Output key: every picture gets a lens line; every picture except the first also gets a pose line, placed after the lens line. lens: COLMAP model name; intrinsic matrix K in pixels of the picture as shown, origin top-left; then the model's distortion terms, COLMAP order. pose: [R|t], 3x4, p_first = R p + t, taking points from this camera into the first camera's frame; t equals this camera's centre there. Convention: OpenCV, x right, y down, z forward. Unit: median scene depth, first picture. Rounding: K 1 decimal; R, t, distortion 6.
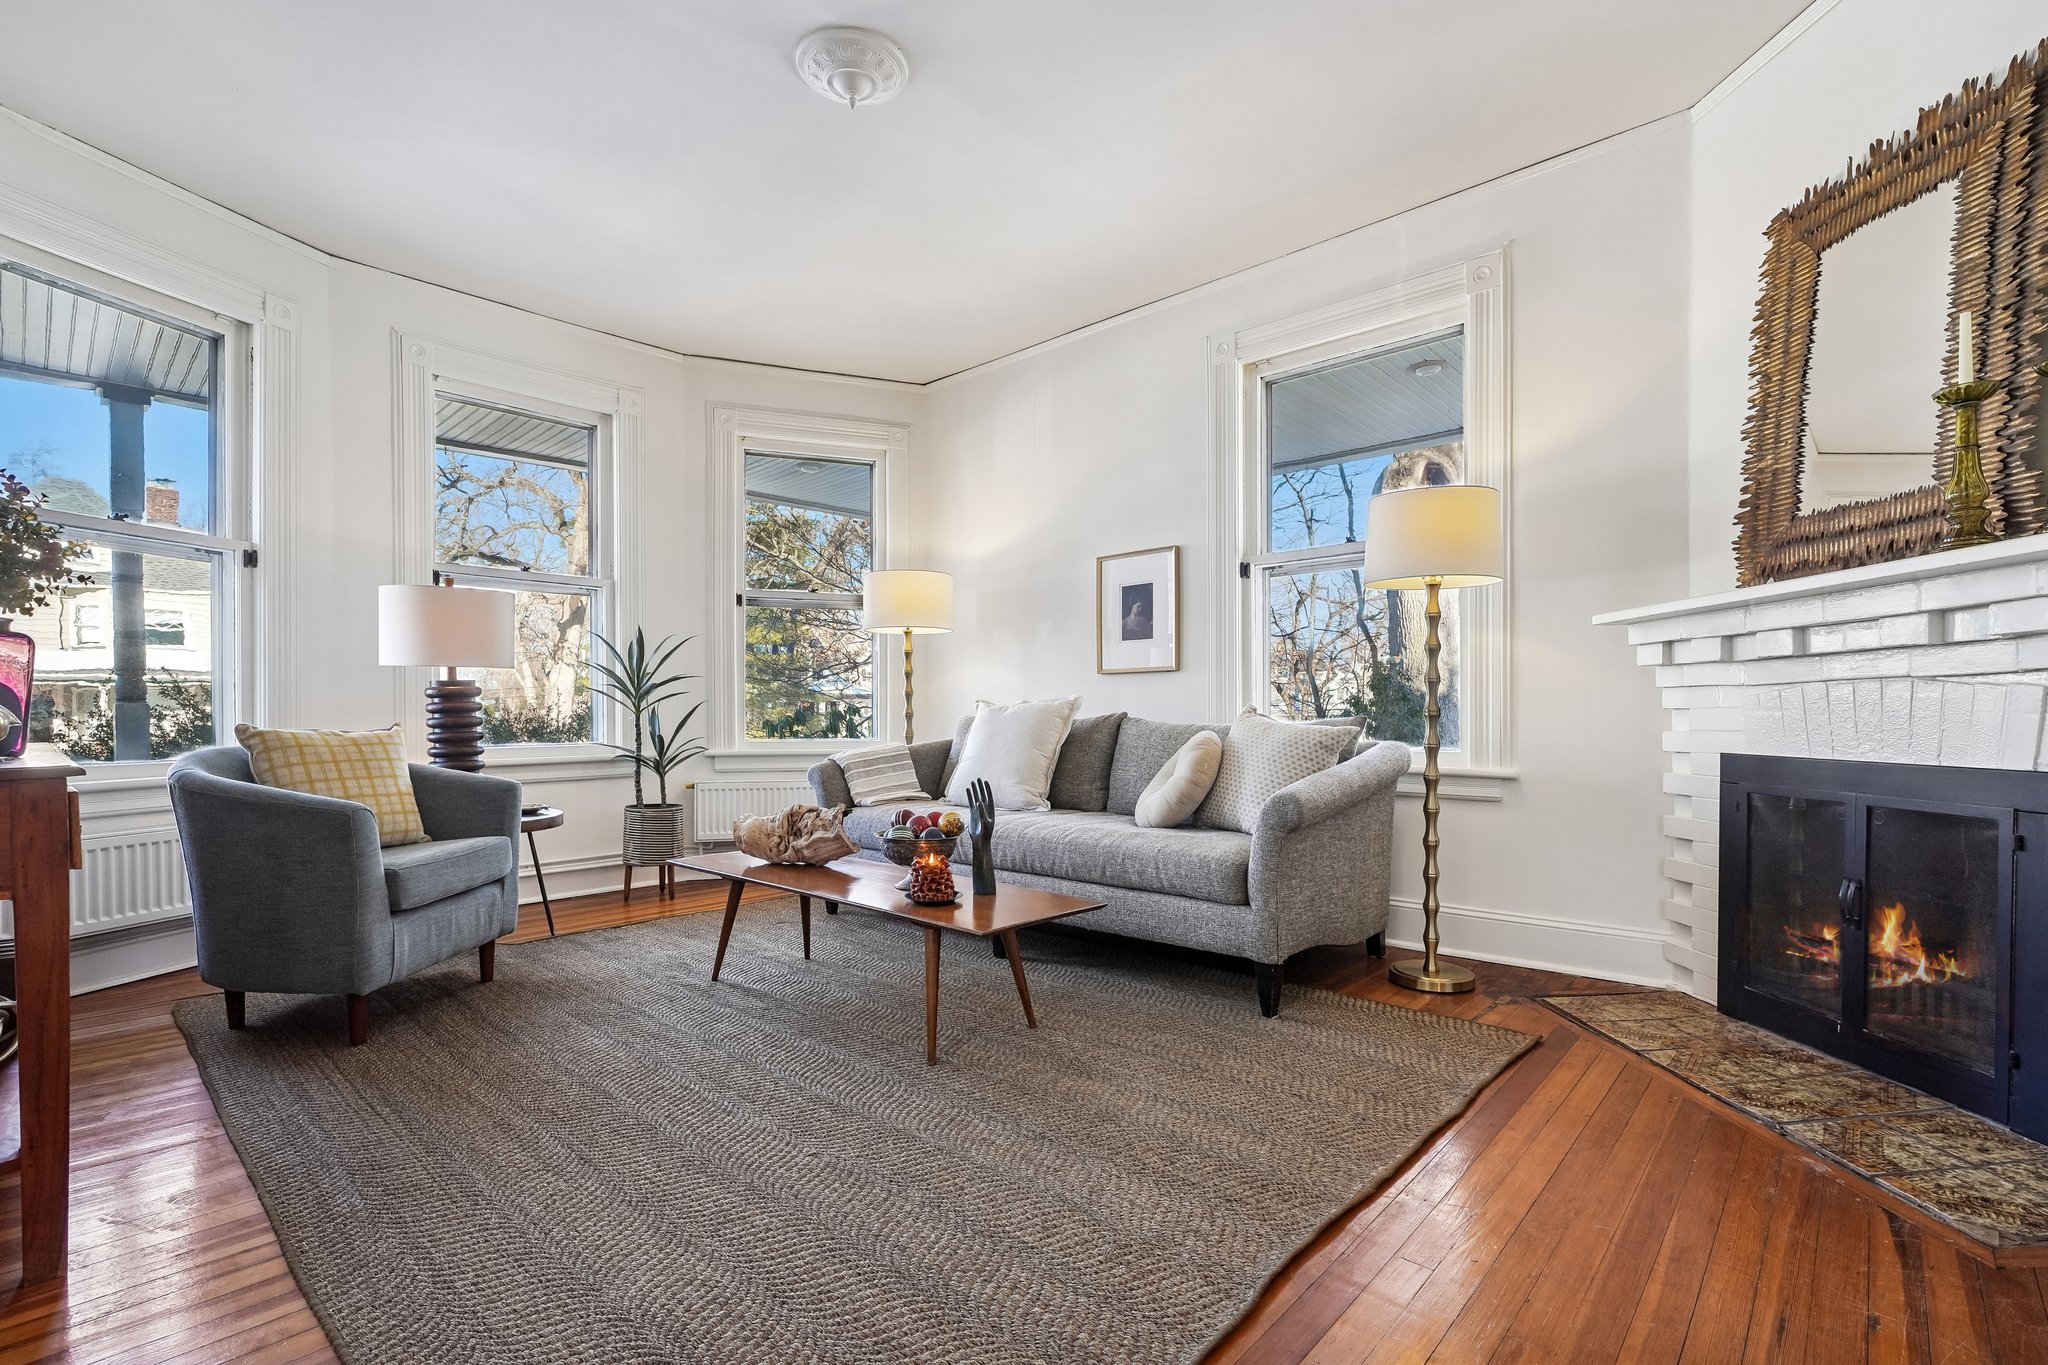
lens RADIAL K [[947.6, 0, 1029.7], [0, 947.6, 694.4], [0, 0, 1]] dist [-0.001101, -0.000024]
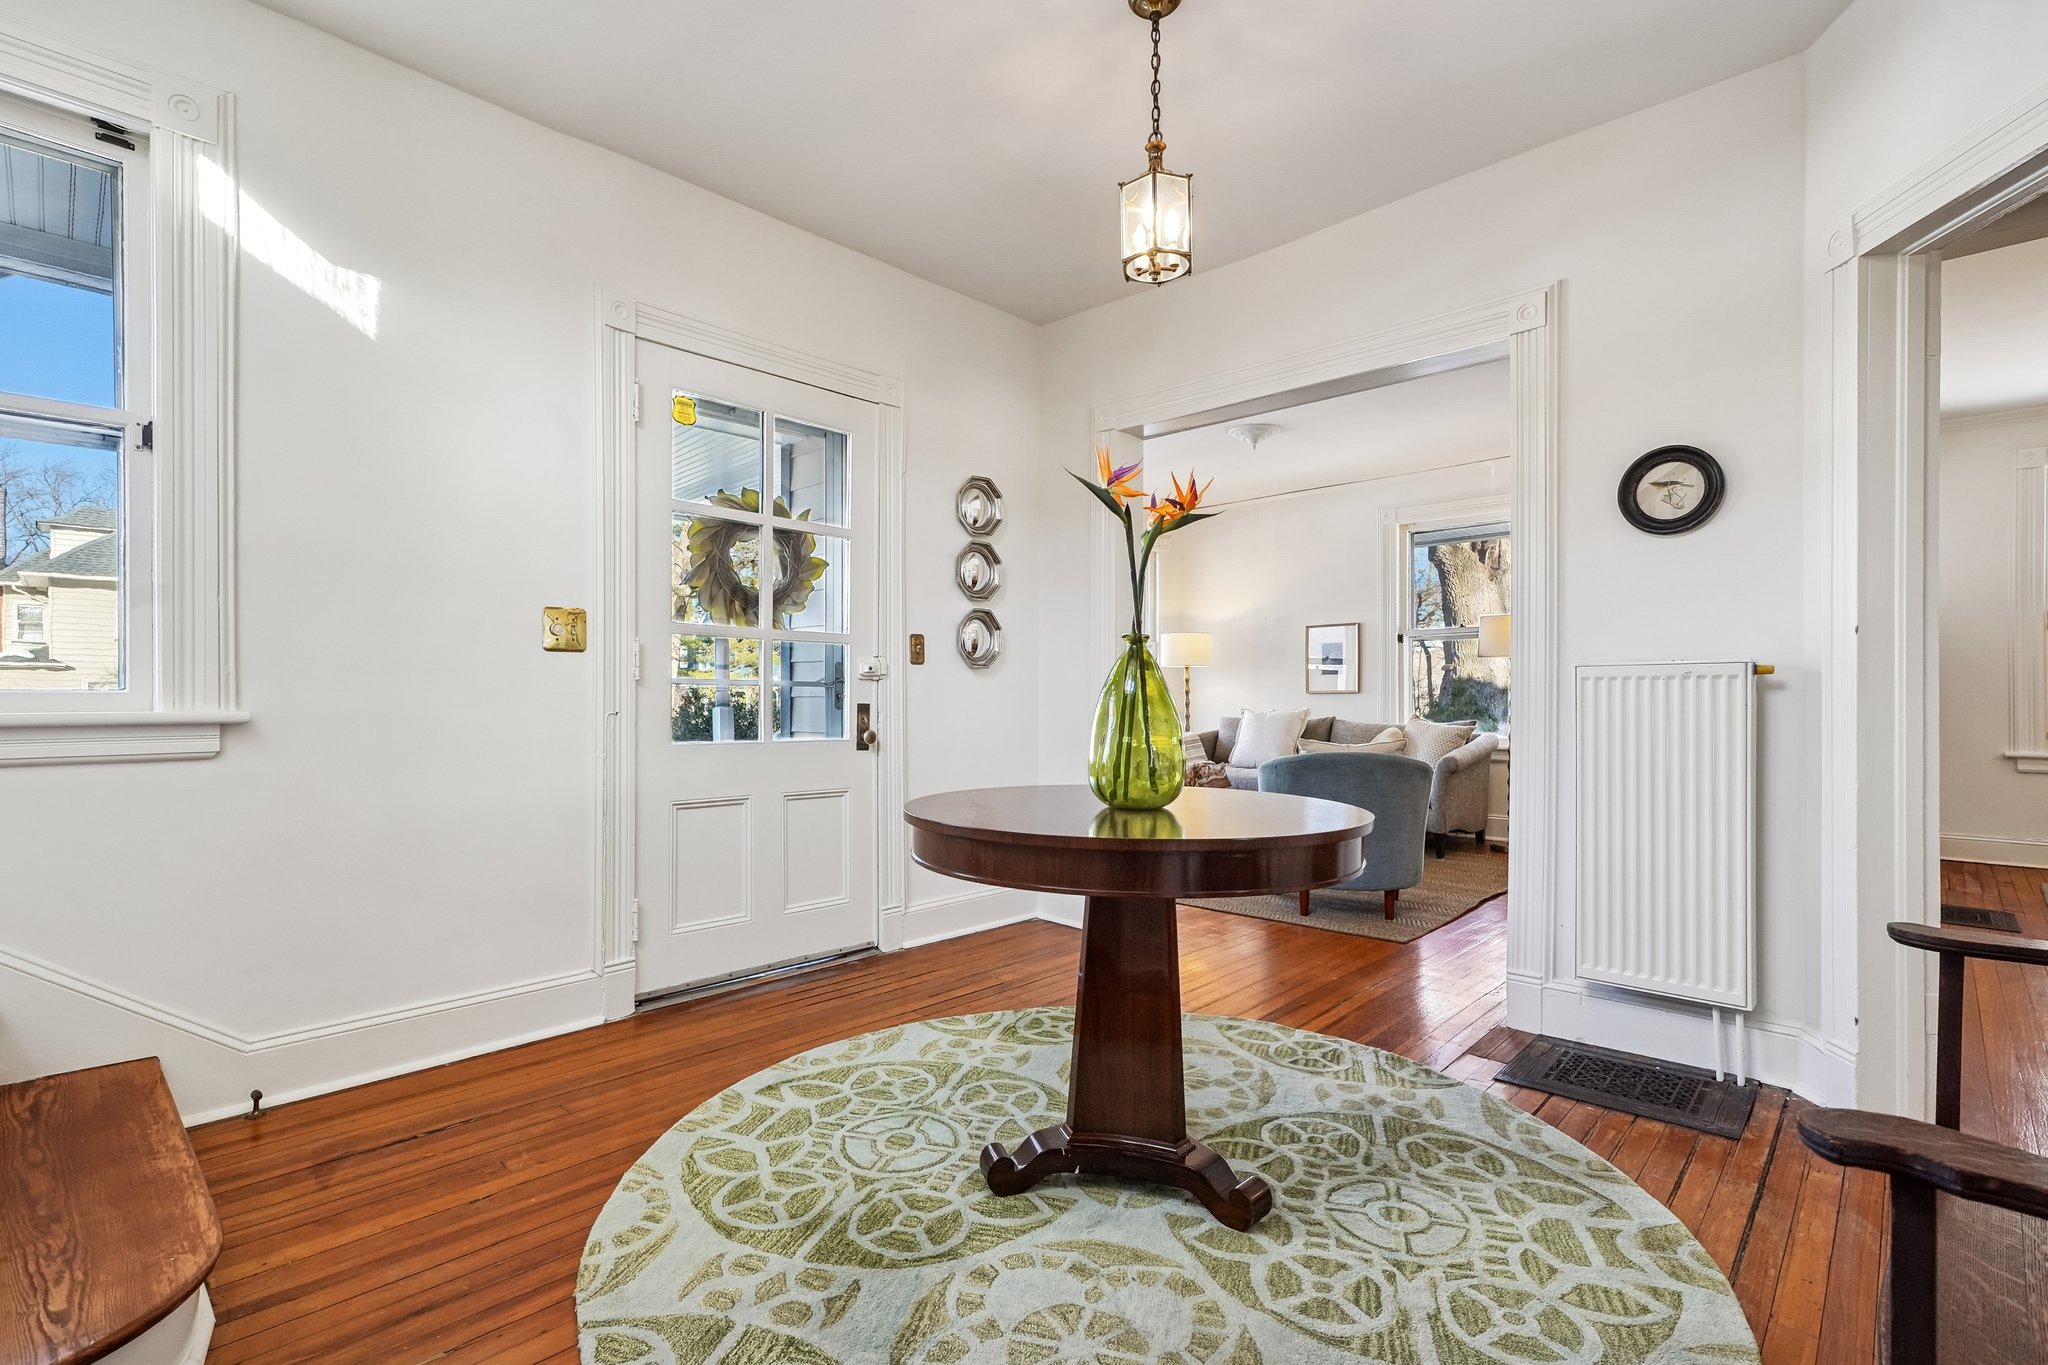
lens RADIAL K [[947.6, 0, 1018.9], [0, 947.6, 677.1], [0, 0, 1]] dist [-0.001101, -0.000024]
pose [[0.999276, 0.004668, -0.037752, -0.432657], [-0.004962, 0.999958, -0.007687, -0.040244], [0.037715, 0.007869, 0.999258, -0.835281]]
